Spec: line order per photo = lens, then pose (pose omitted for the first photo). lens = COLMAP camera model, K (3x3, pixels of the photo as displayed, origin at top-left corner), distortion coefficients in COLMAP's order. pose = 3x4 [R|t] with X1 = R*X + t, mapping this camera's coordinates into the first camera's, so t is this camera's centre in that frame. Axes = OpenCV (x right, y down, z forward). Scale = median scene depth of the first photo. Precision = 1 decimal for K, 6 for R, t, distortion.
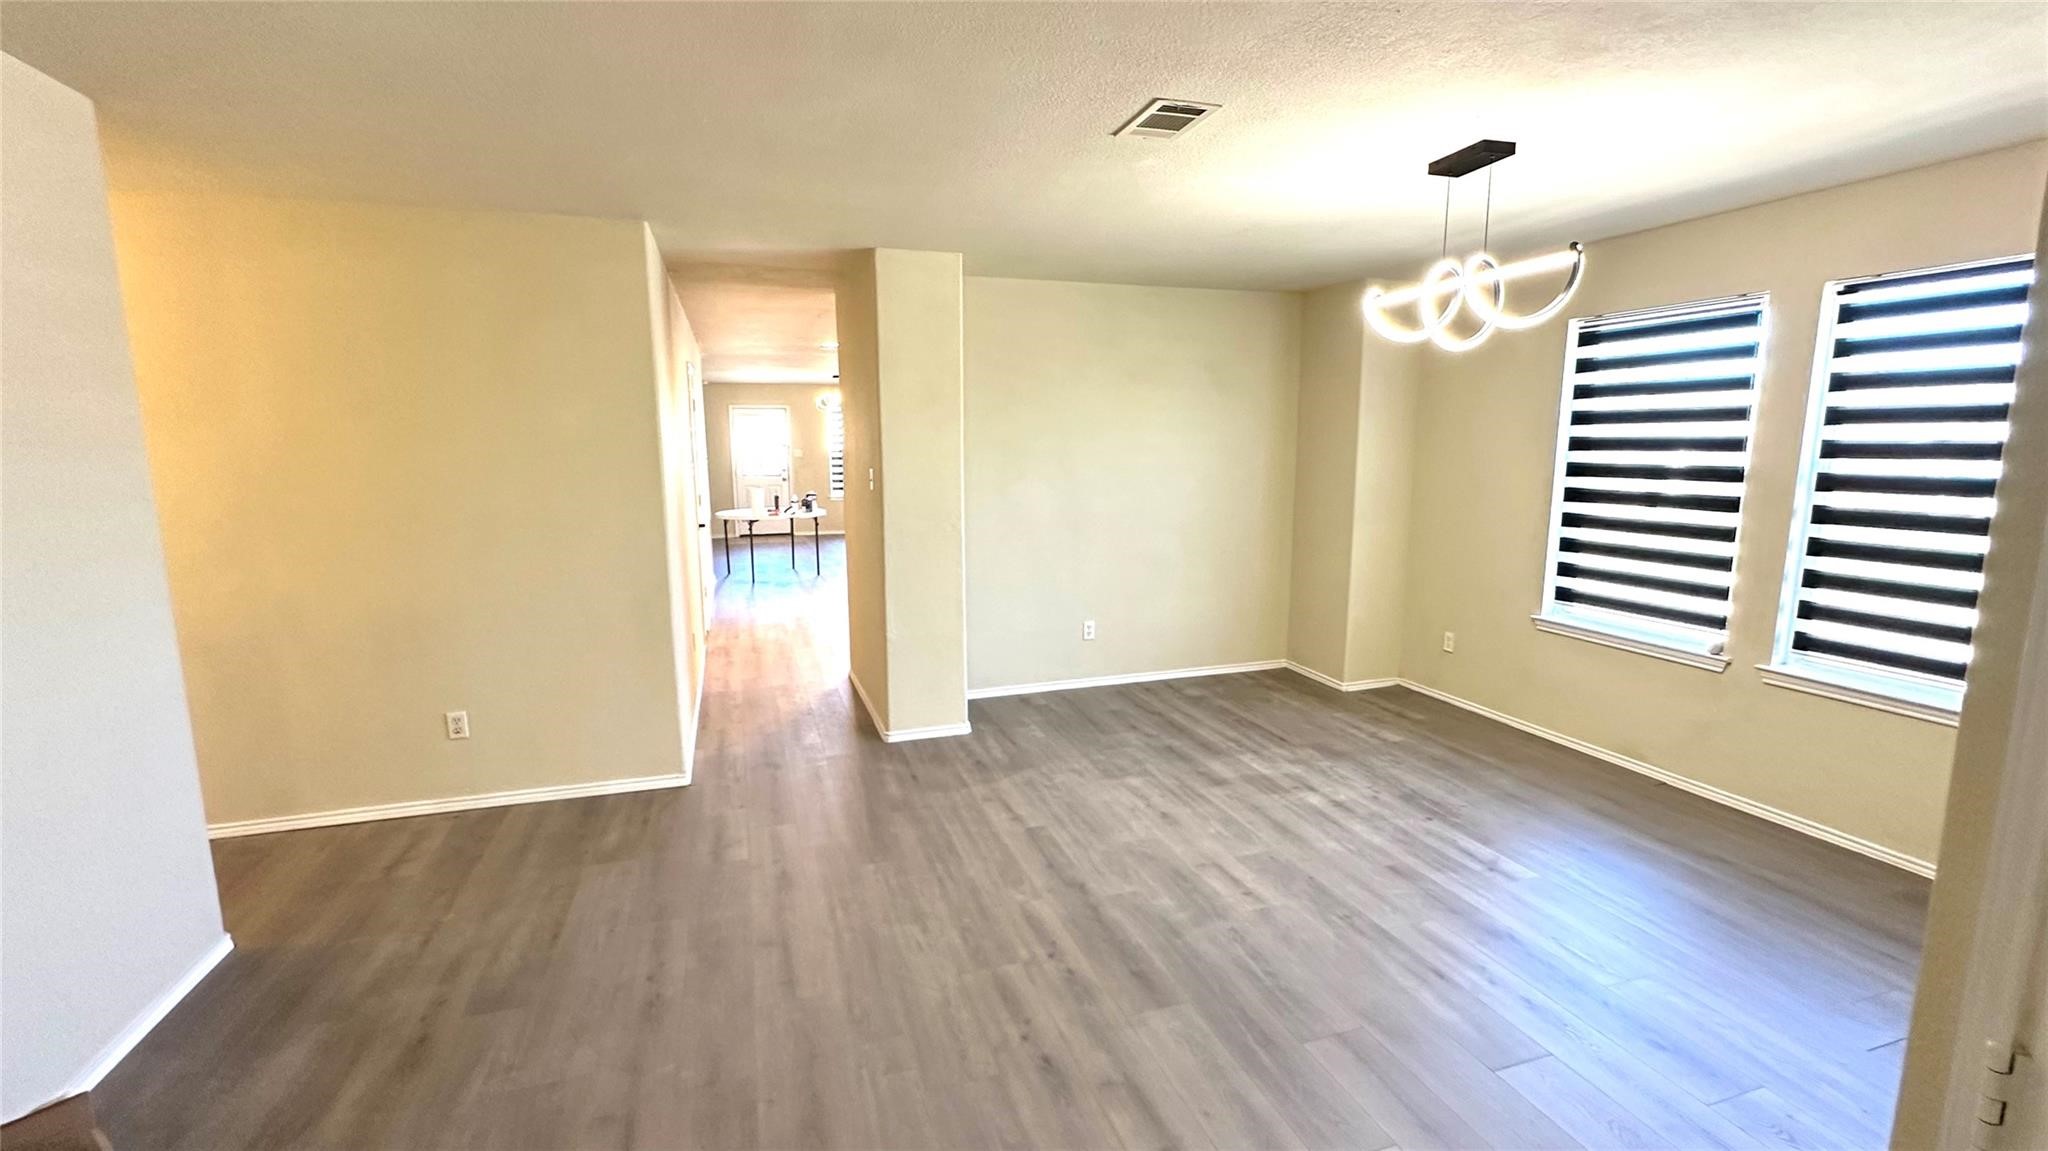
lens RADIAL K [[877.6, 0, 1024.0], [0, 877.6, 575.7], [0, 0, 1]] dist [-0.000774, 0.000226]
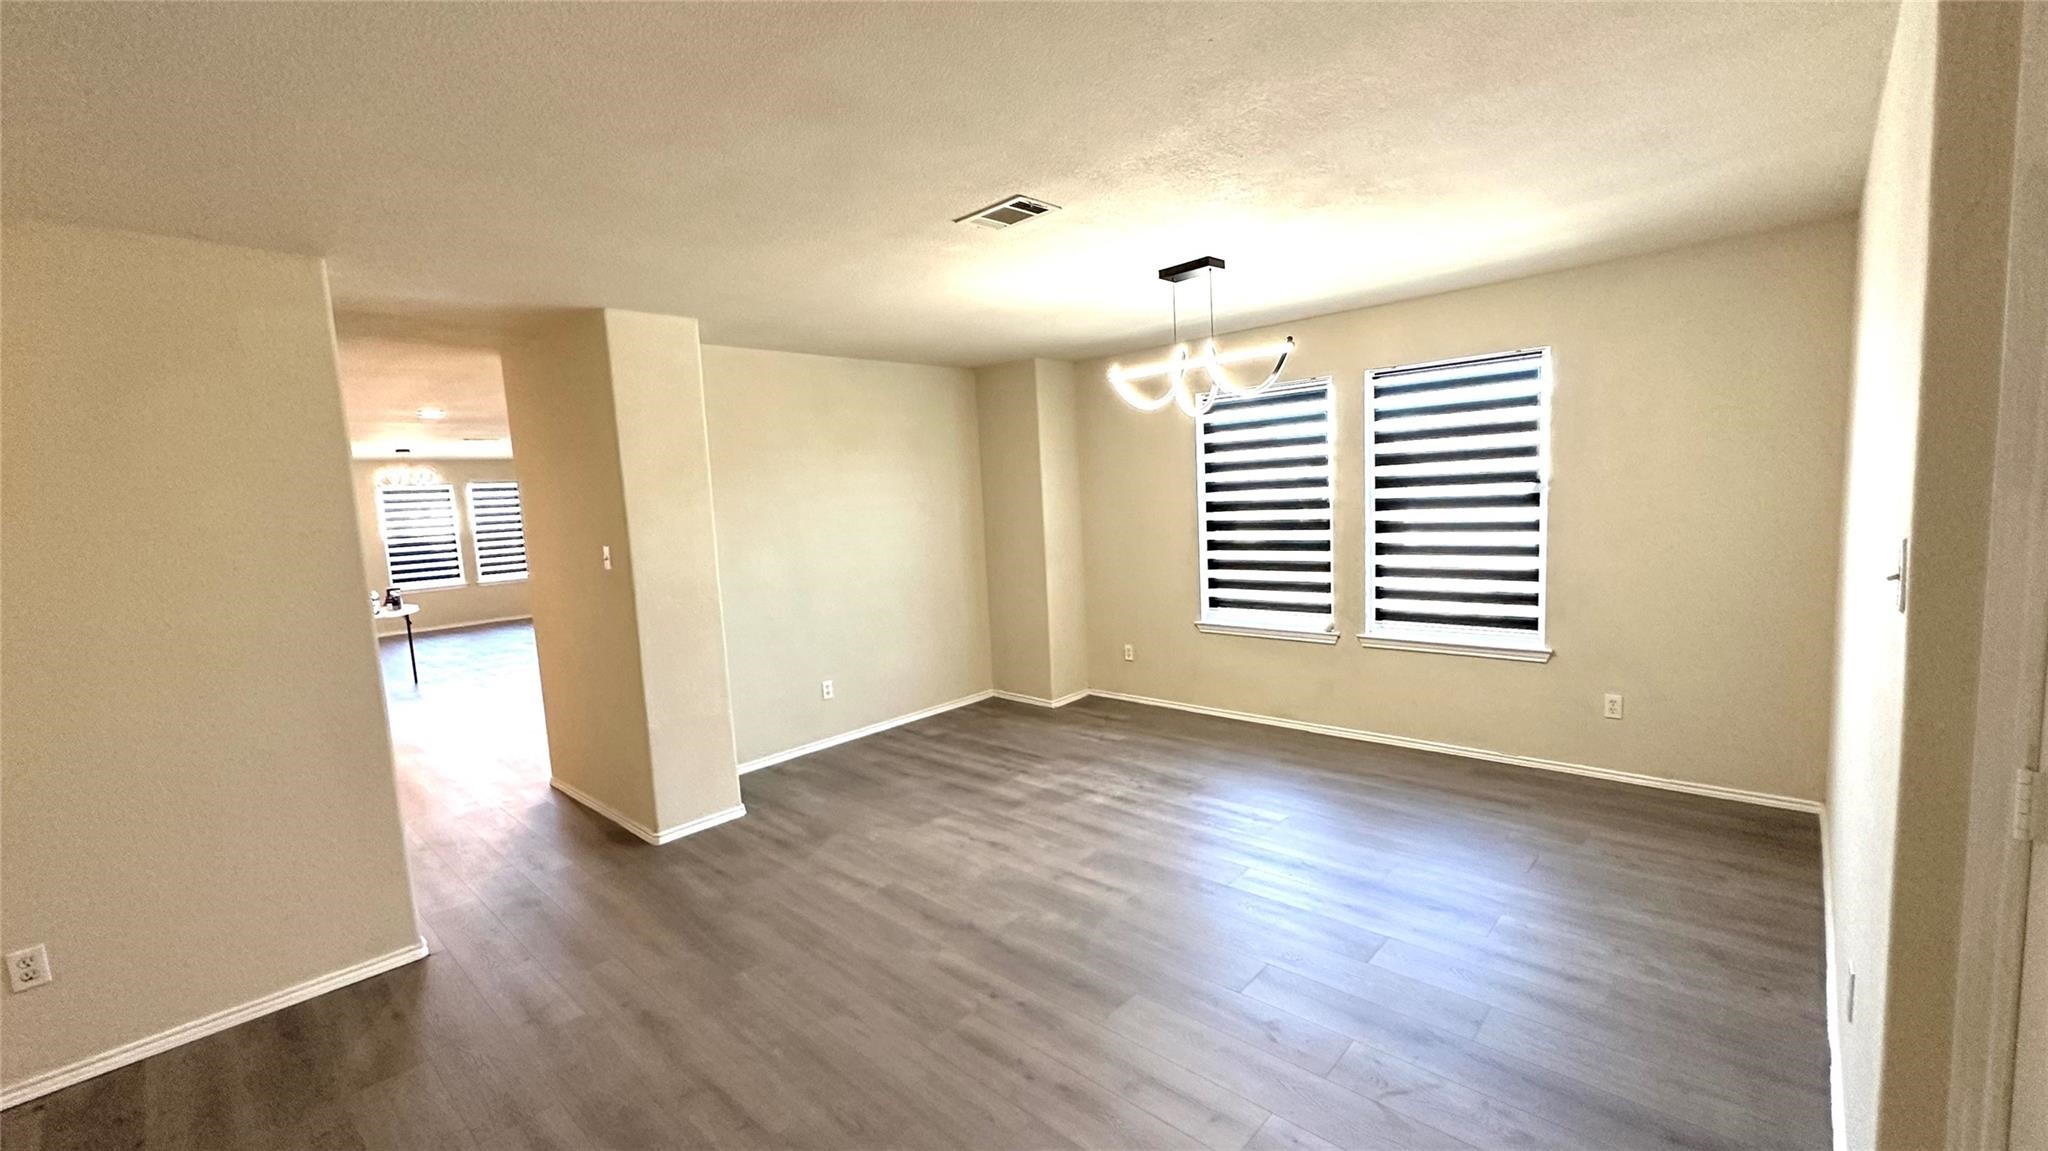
lens RADIAL K [[820.4, 0, 1027.8], [0, 820.4, 578.6], [0, 0, 1]] dist [-0.000137, 0.000010]
pose [[0.877535, -0.093587, 0.470291, -0.239177], [0.122045, 0.992062, -0.030310, -0.013097], [-0.463721, 0.083995, 0.881991, 0.065657]]
